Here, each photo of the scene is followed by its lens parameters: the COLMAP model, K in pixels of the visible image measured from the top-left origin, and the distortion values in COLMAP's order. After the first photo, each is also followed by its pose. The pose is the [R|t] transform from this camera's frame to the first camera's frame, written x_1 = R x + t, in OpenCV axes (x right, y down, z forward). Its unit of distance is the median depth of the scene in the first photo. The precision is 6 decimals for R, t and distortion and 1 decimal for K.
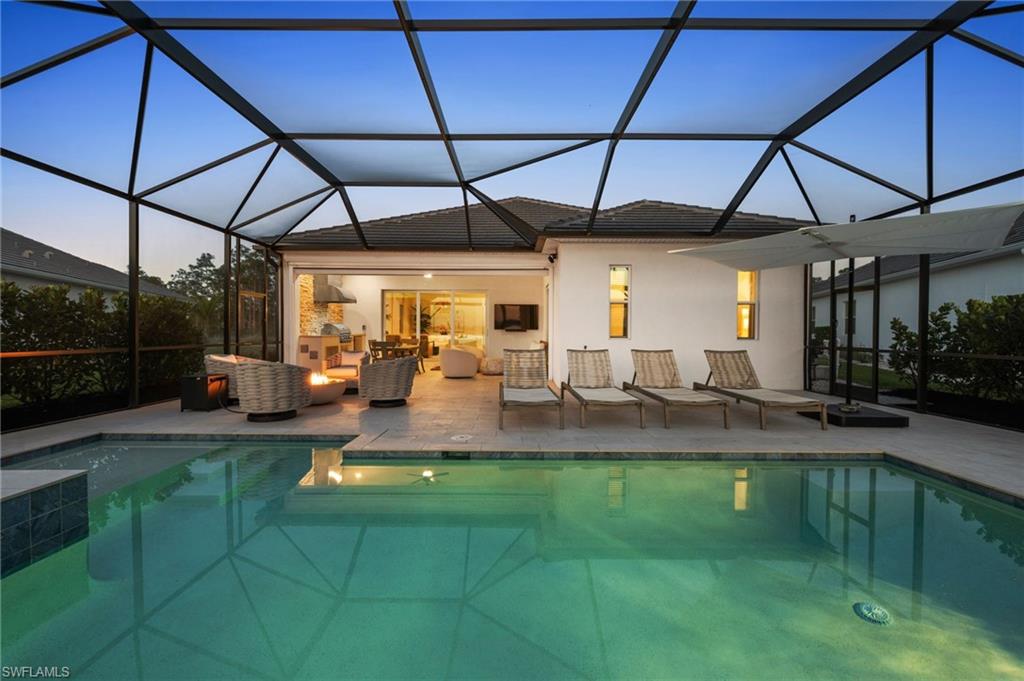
lens RADIAL K [[404.2, 0, 509.2], [0, 404.2, 338.8], [0, 0, 1]] dist [0.001255, 0.000160]
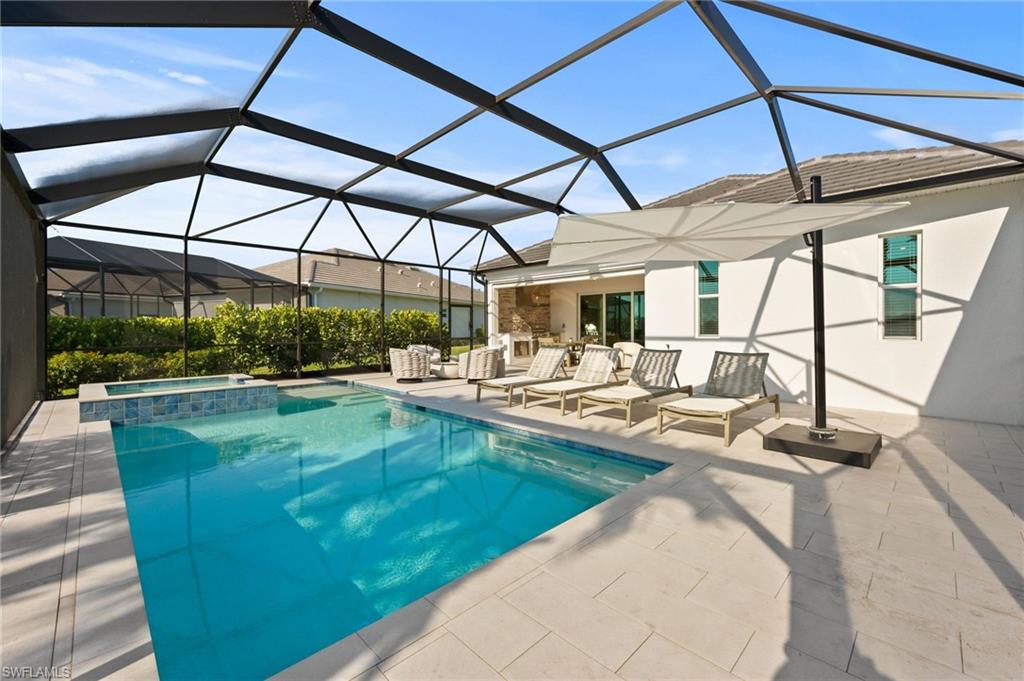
lens RADIAL K [[420.0, 0, 504.9], [0, 420.0, 327.9], [0, 0, 1]] dist [0.003169, -0.001381]
pose [[0.705209, -0.008342, -0.708950, 0.623445], [-0.004597, 0.999856, -0.016337, -0.003729], [0.708984, 0.014780, 0.705070, 0.022125]]
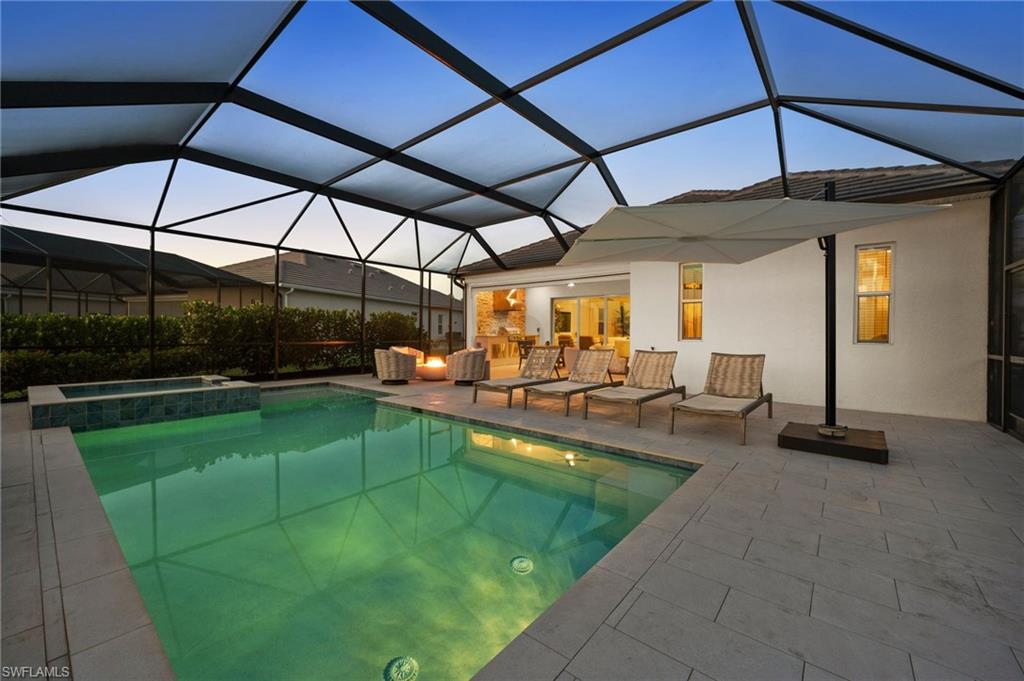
lens RADIAL K [[404.2, 0, 509.5], [0, 404.2, 335.8], [0, 0, 1]] dist [0.001255, 0.000160]
pose [[0.768272, 0.004931, -0.640104, 0.555256], [-0.013723, 0.999867, -0.008768, 0.003162], [0.639976, 0.015520, 0.768238, 0.007666]]
